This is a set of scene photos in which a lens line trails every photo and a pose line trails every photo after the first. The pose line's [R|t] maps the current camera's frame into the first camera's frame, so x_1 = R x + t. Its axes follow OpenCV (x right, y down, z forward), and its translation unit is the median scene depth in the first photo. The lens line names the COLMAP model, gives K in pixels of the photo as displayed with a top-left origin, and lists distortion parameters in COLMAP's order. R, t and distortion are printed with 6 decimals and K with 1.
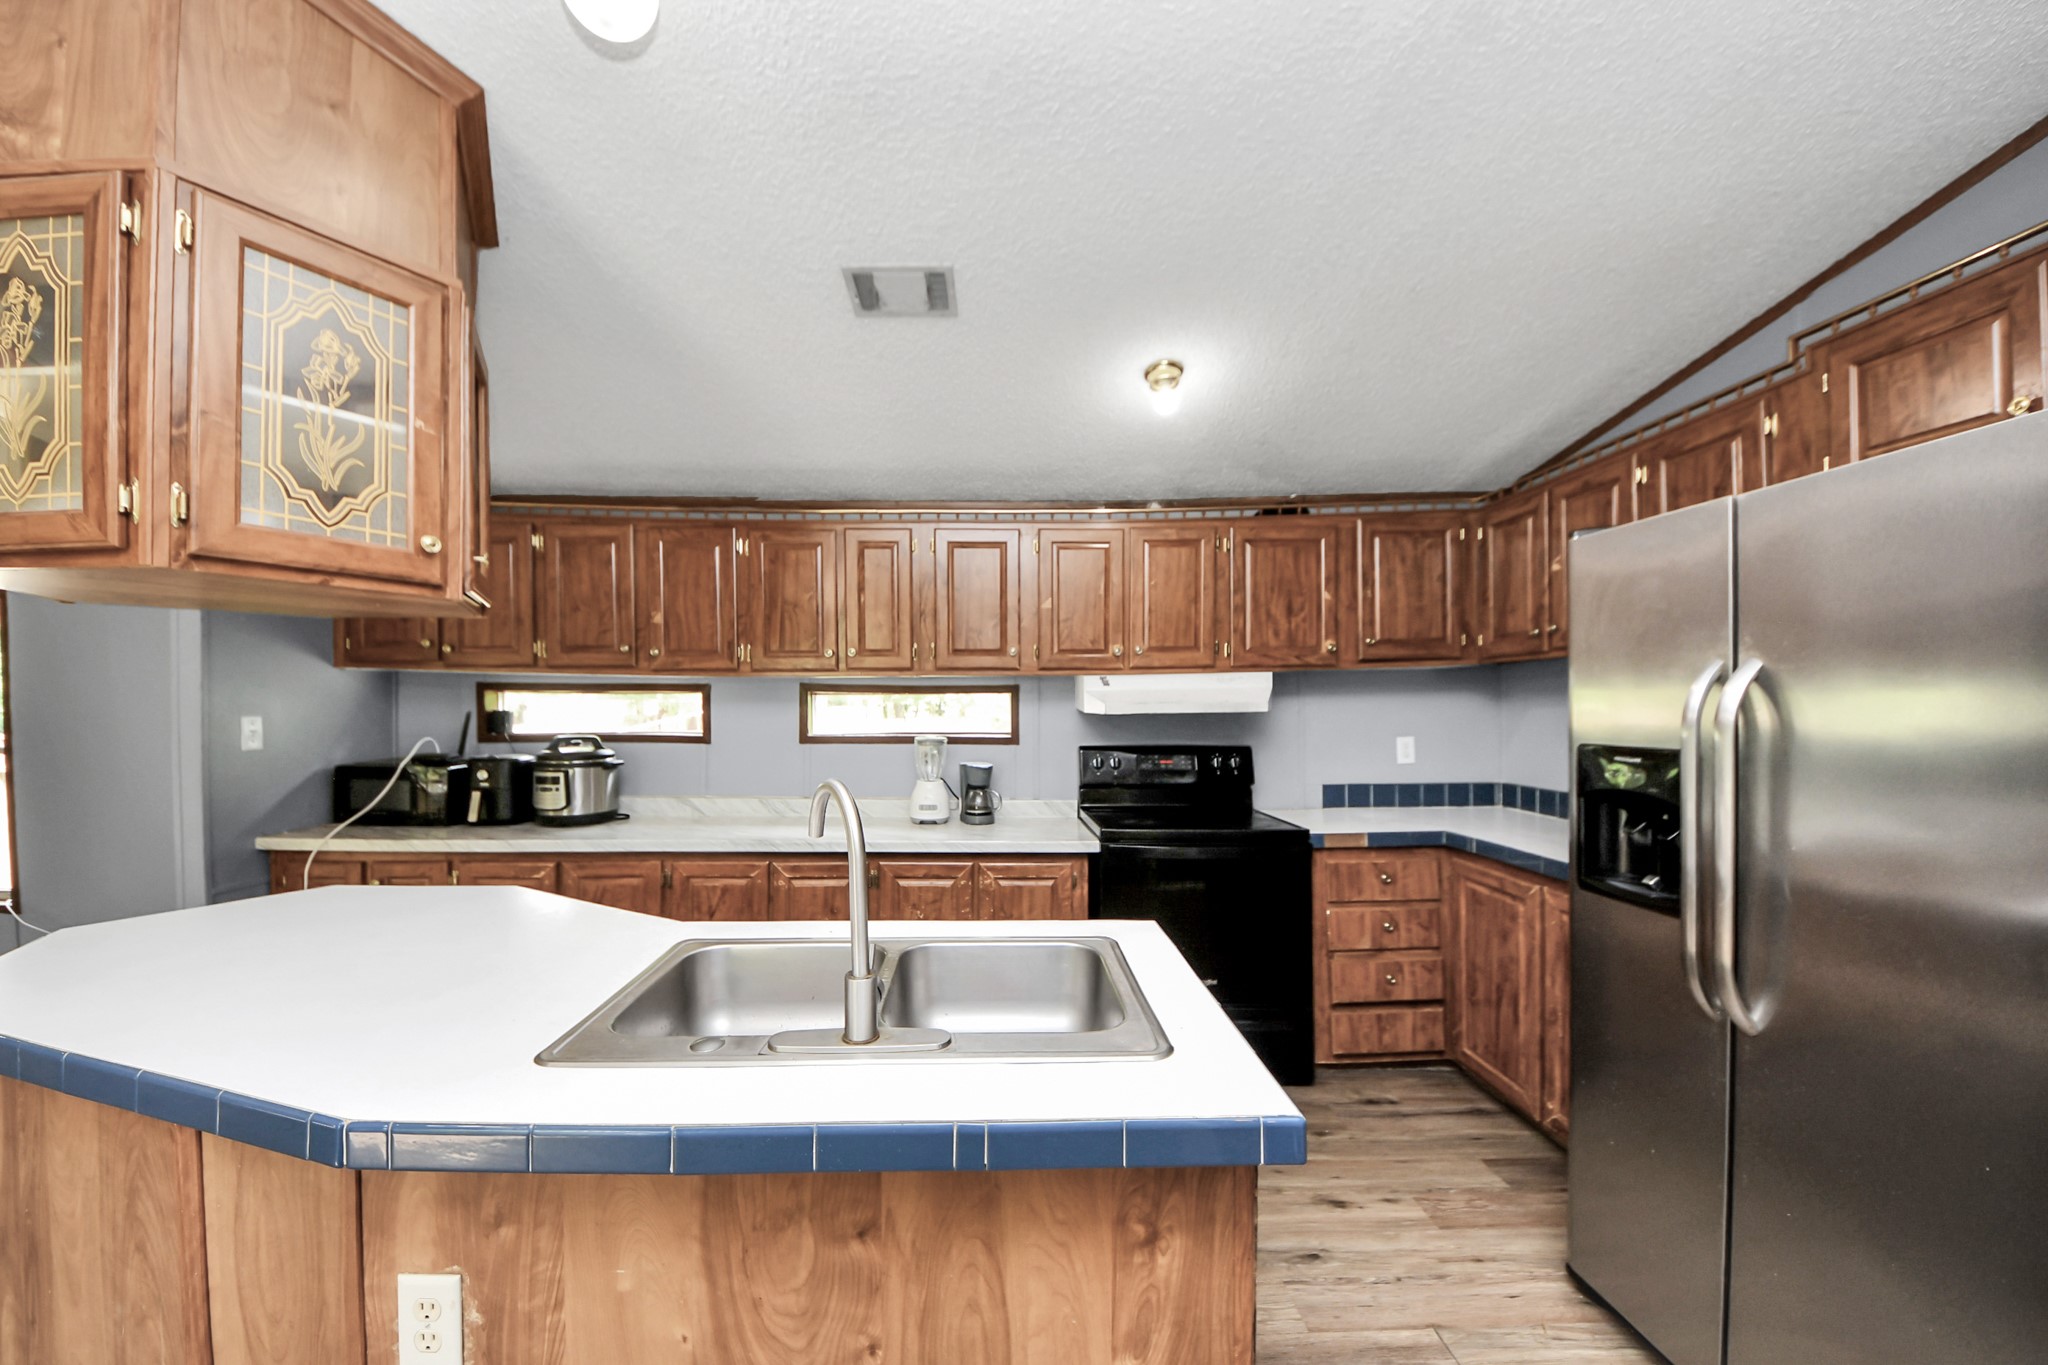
lens RADIAL K [[749.7, 0, 1015.7], [0, 749.7, 706.8], [0, 0, 1]] dist [0.027778, -0.012381]
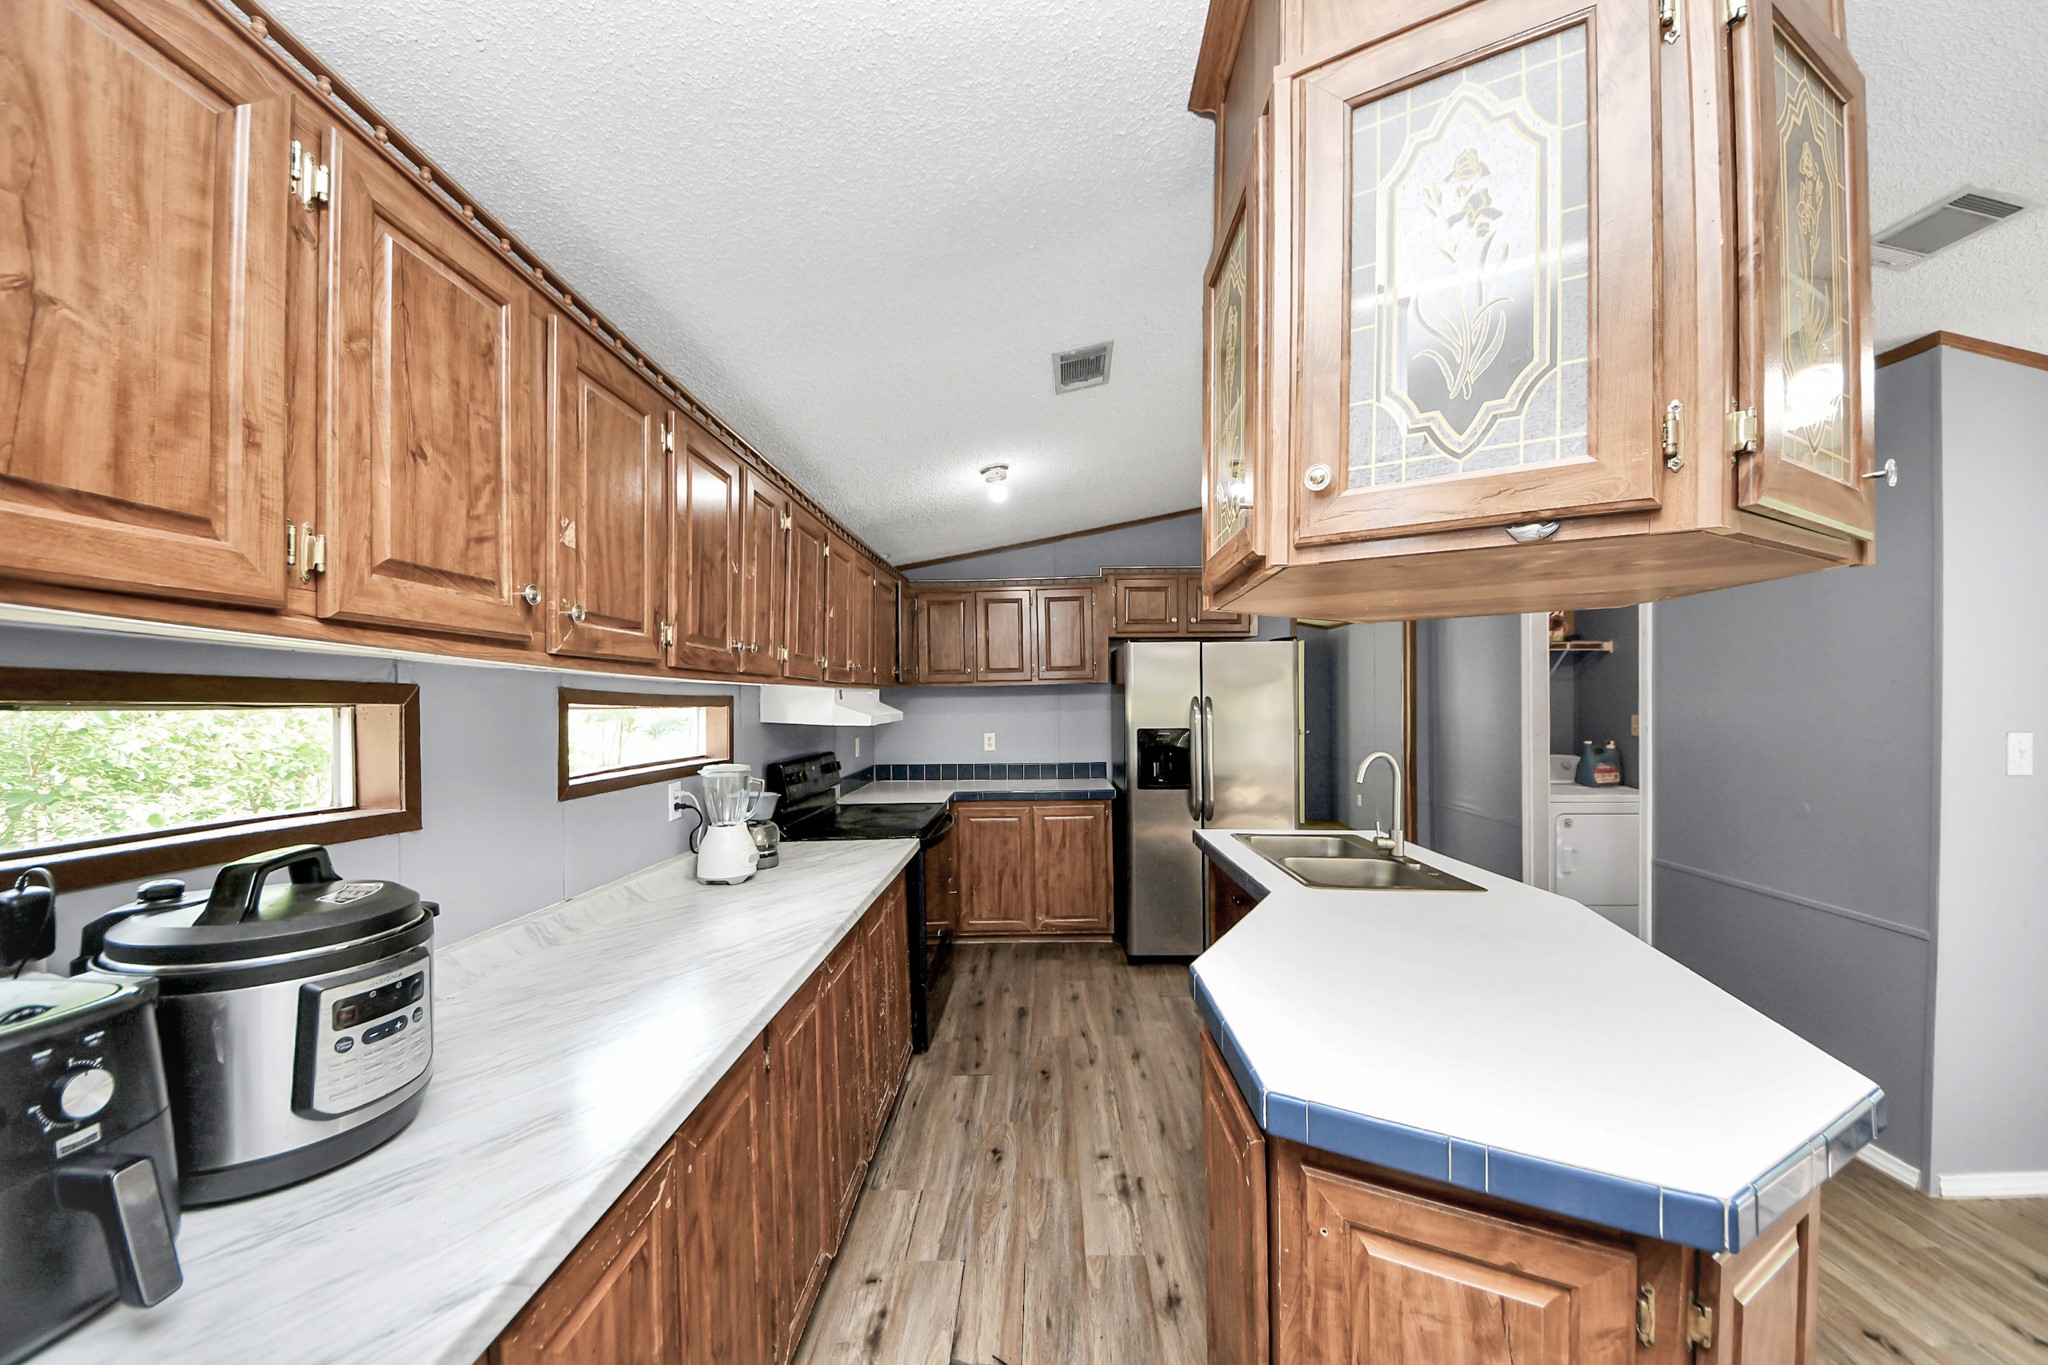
lens RADIAL K [[726.7, 0, 1068.6], [0, 726.7, 710.5], [0, 0, 1]] dist [-0.000015, -0.004517]
pose [[-0.003237, -0.007792, 0.999964, -0.888865], [0.006138, 0.999951, 0.007812, -0.018185], [-0.999976, 0.006163, -0.003189, 0.712258]]
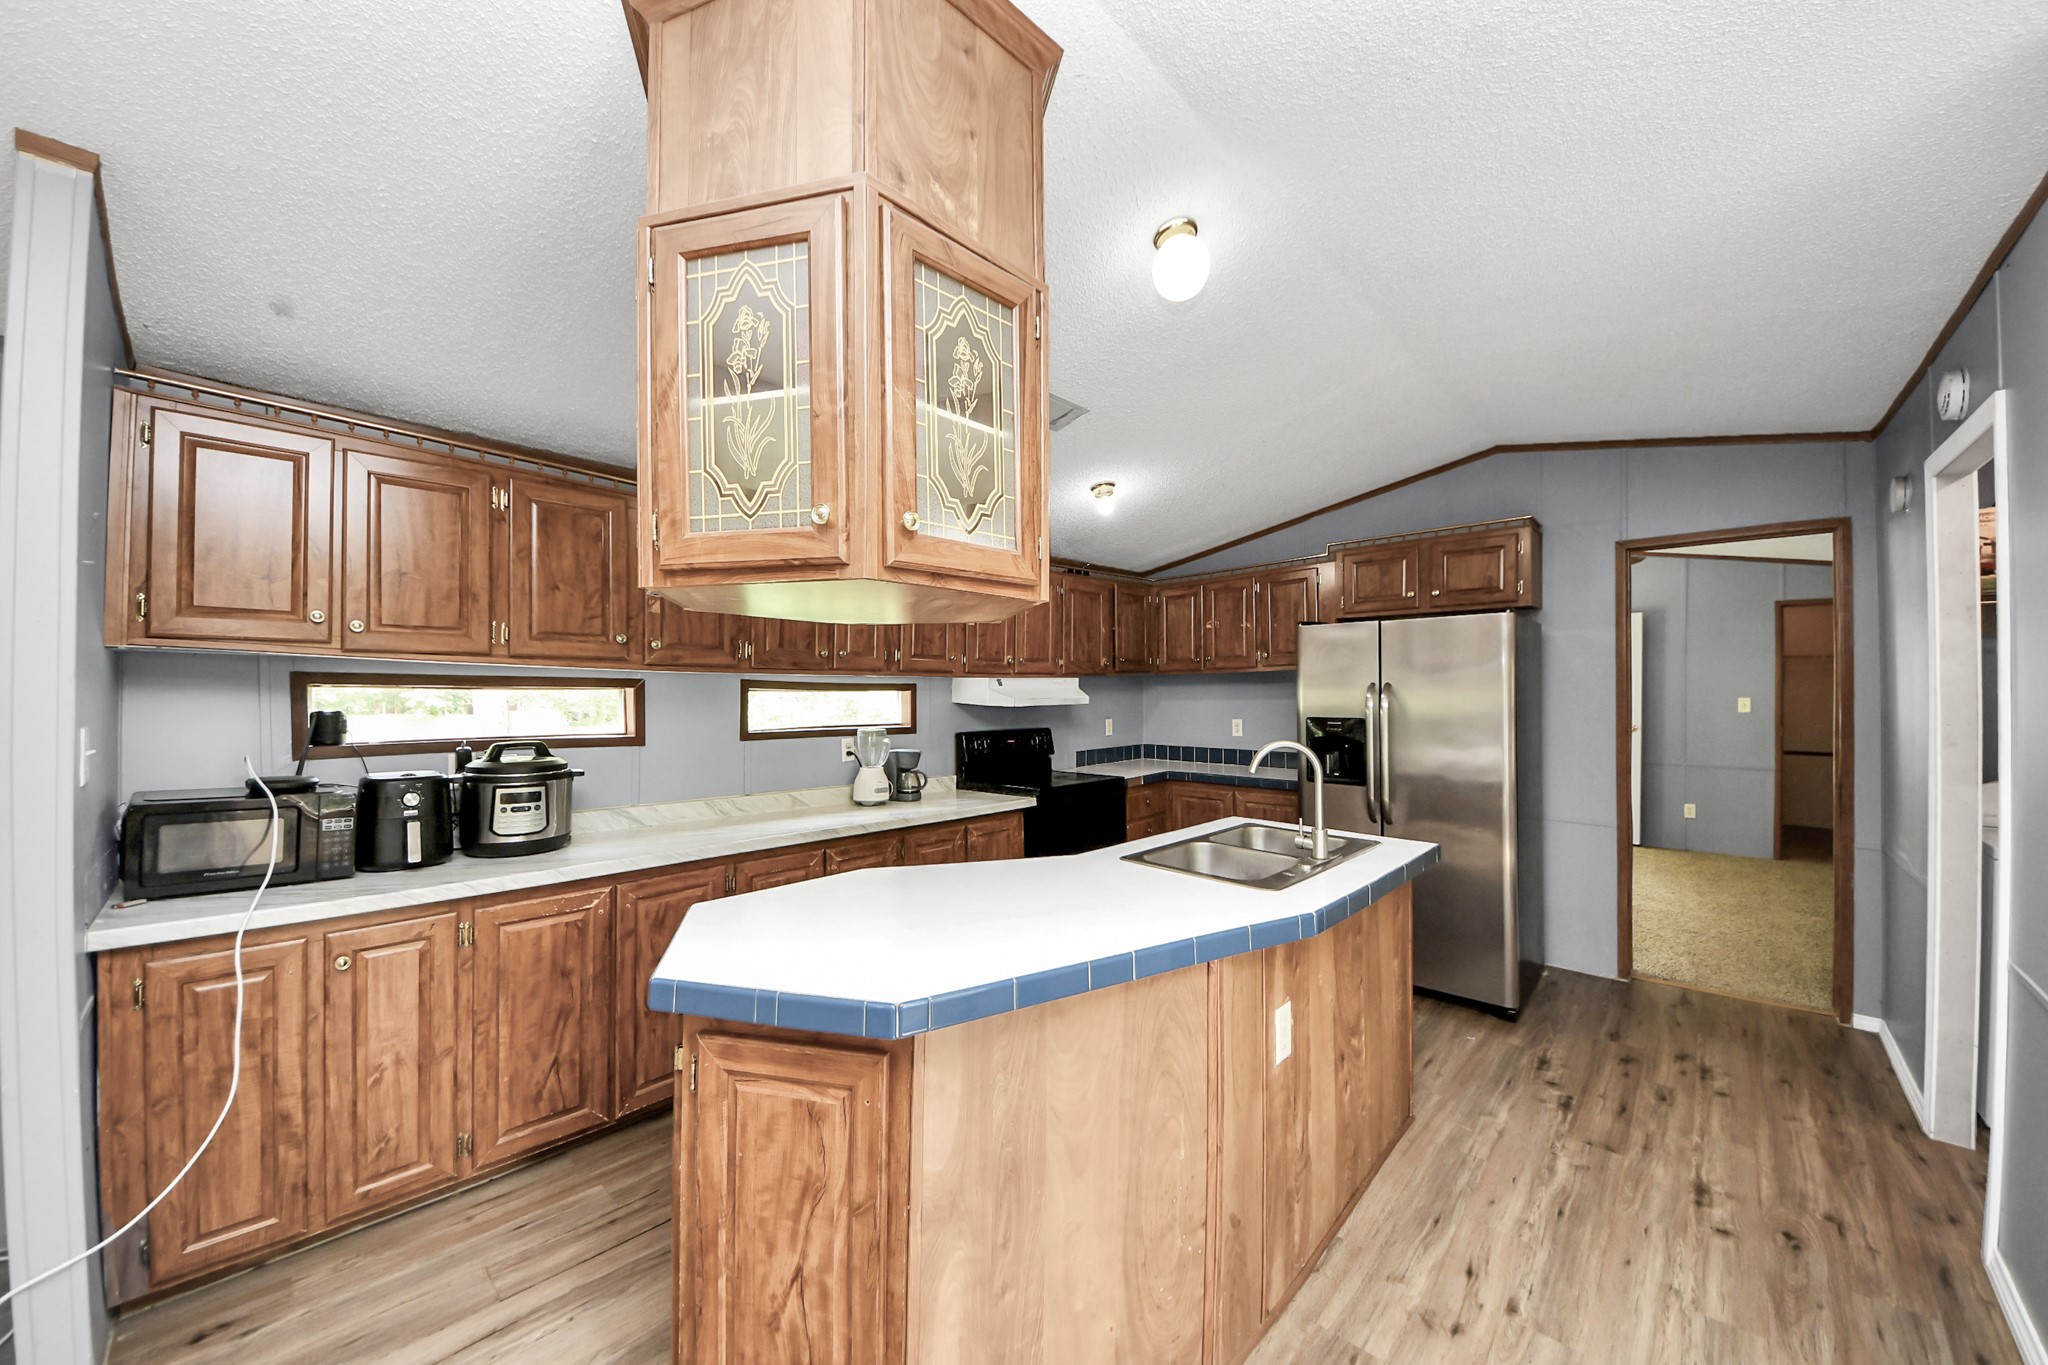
lens RADIAL K [[722.9, 0, 1044.1], [0, 722.9, 687.0], [0, 0, 1]] dist [0.010643, -0.000043]
pose [[0.680736, 0.007858, 0.732486, -0.791060], [0.001572, 0.999924, -0.012188, -0.010009], [-0.732527, 0.009448, 0.680673, 0.064706]]
